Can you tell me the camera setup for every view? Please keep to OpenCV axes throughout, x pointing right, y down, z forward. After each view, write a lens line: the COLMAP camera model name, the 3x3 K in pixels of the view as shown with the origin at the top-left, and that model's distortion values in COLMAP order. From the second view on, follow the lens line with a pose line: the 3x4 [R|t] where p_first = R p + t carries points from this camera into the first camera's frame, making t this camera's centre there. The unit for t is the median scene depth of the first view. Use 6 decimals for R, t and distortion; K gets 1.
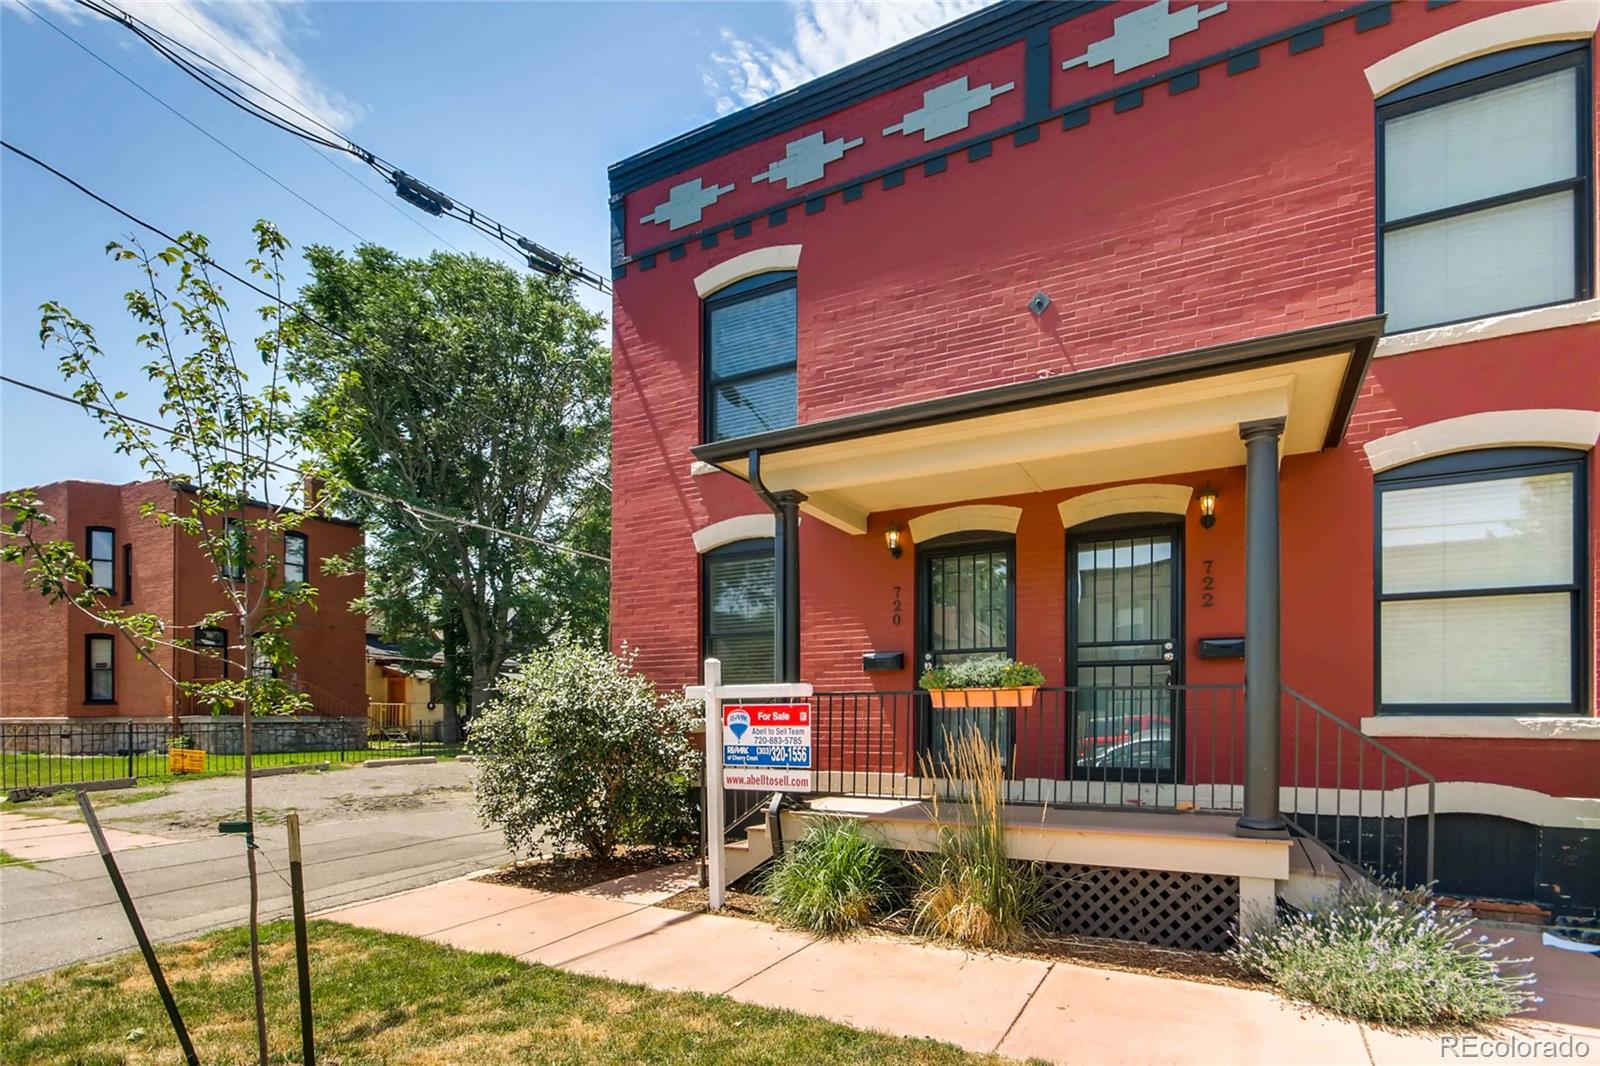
lens RADIAL K [[785.5, 0, 800.0], [0, 785.5, 533.0], [0, 0, 1]] dist [-0.017151, 0.012574]
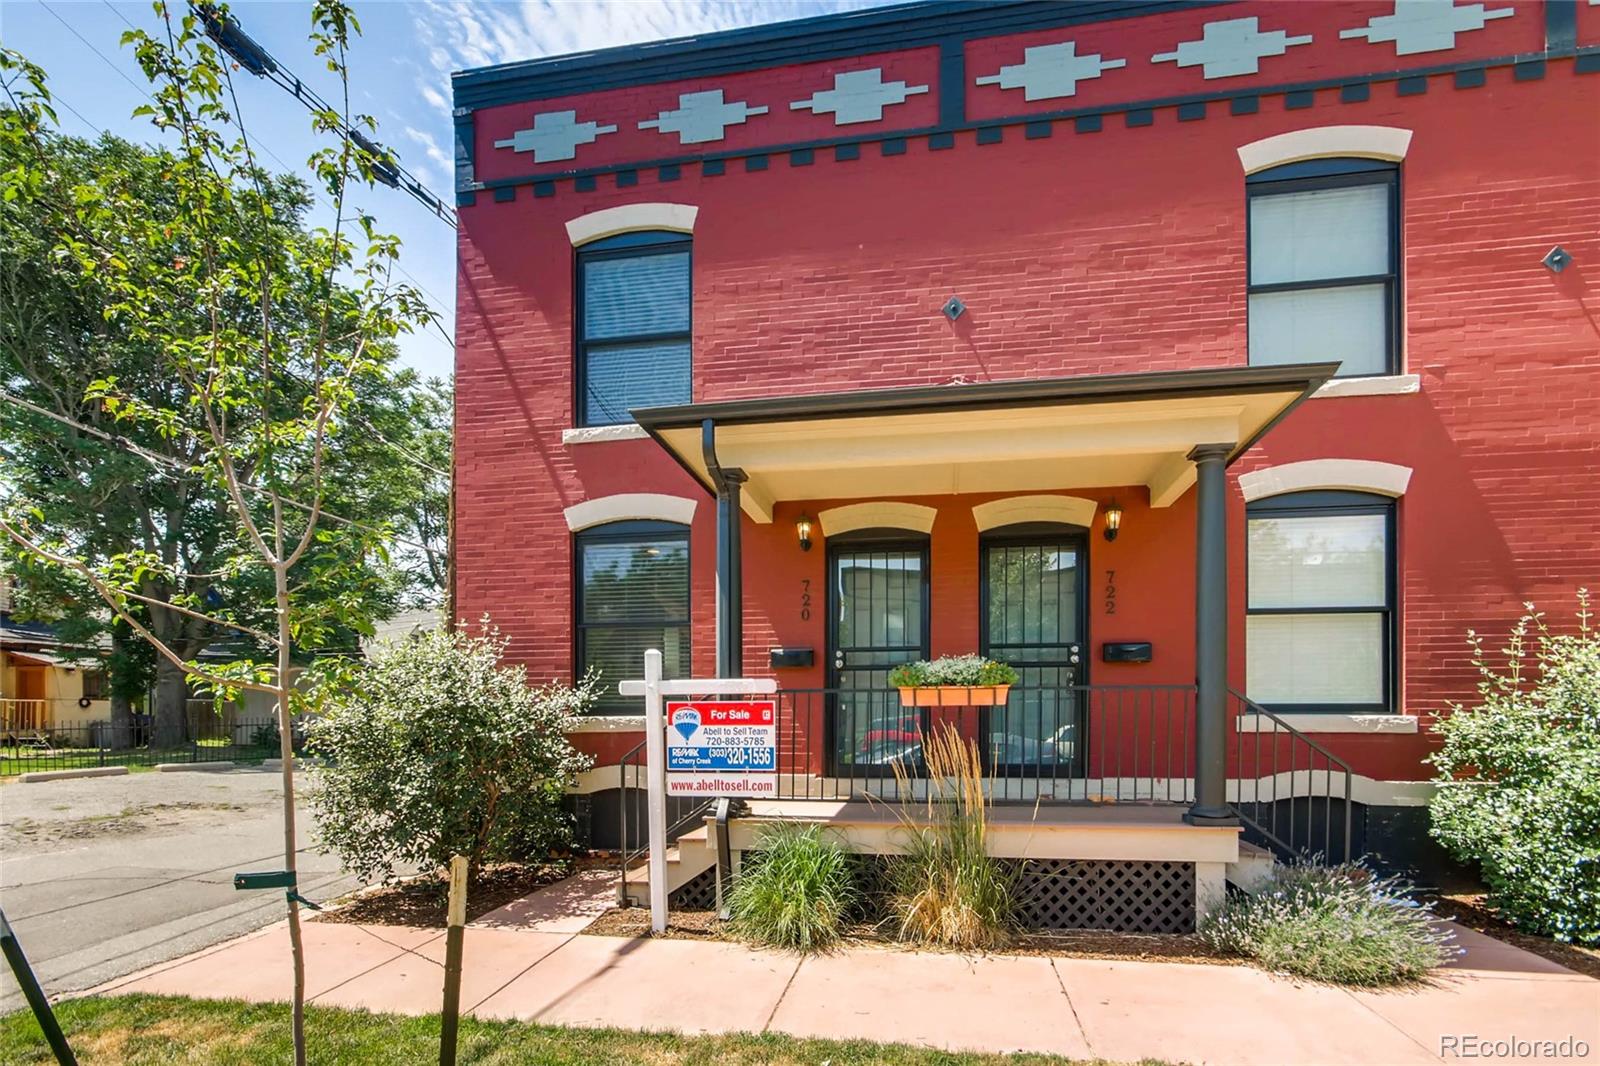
lens RADIAL K [[793.1, 0, 798.8], [0, 793.1, 547.8], [0, 0, 1]] dist [-0.021407, 0.017356]
pose [[0.949054, 0.065062, 0.308324, -0.201164], [-0.071380, 0.997406, 0.009245, 0.021879], [-0.306922, -0.030783, 0.951237, 0.089797]]
